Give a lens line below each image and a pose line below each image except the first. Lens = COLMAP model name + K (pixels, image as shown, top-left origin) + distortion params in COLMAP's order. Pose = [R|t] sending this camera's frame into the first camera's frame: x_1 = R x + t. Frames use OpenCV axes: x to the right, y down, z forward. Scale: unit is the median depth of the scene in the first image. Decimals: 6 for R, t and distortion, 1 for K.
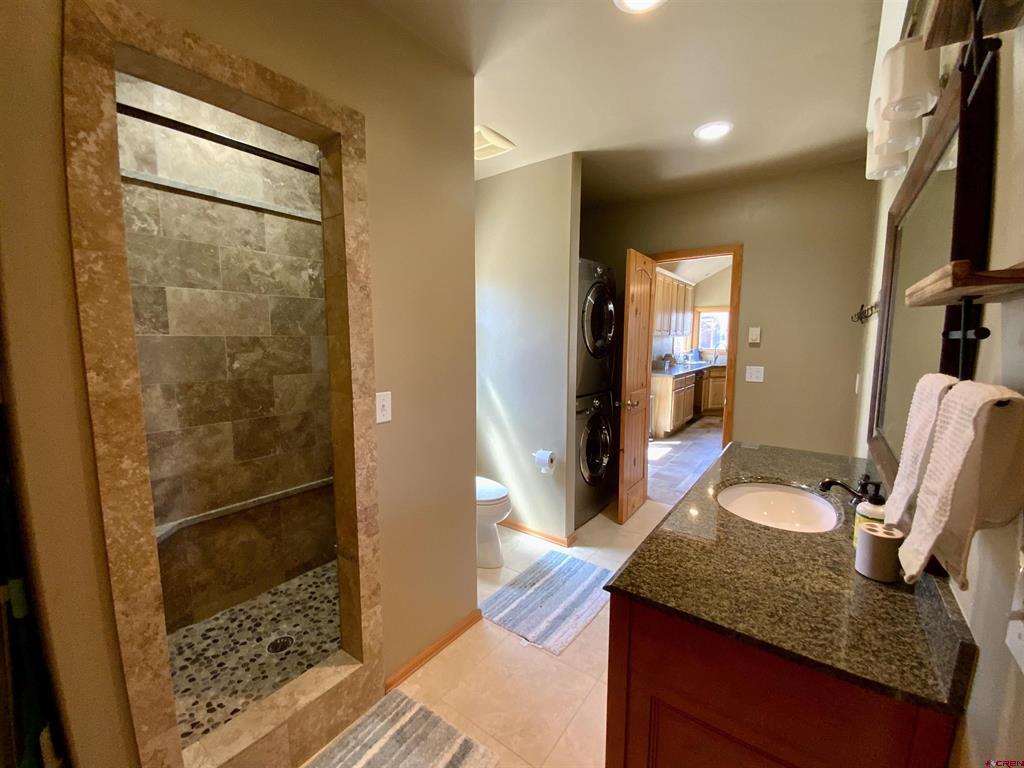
lens RADIAL K [[413.7, 0, 512.0], [0, 413.7, 384.0], [0, 0, 1]] dist [0.001955, -0.010495]
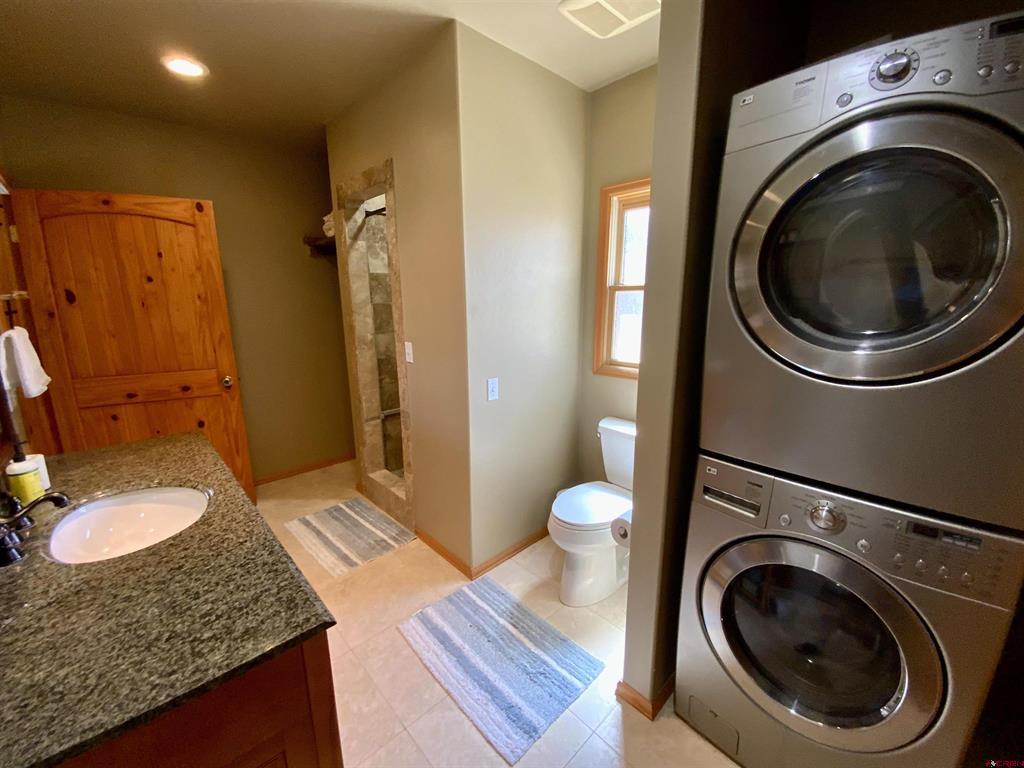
lens RADIAL K [[413.7, 0, 512.0], [0, 413.7, 384.0], [0, 0, 1]] dist [0.001955, -0.010495]
pose [[-0.173427, 0.208254, -0.962576, 0.845728], [-0.101461, 0.968408, 0.227796, -0.163729], [0.979606, 0.137170, -0.146819, 1.245561]]
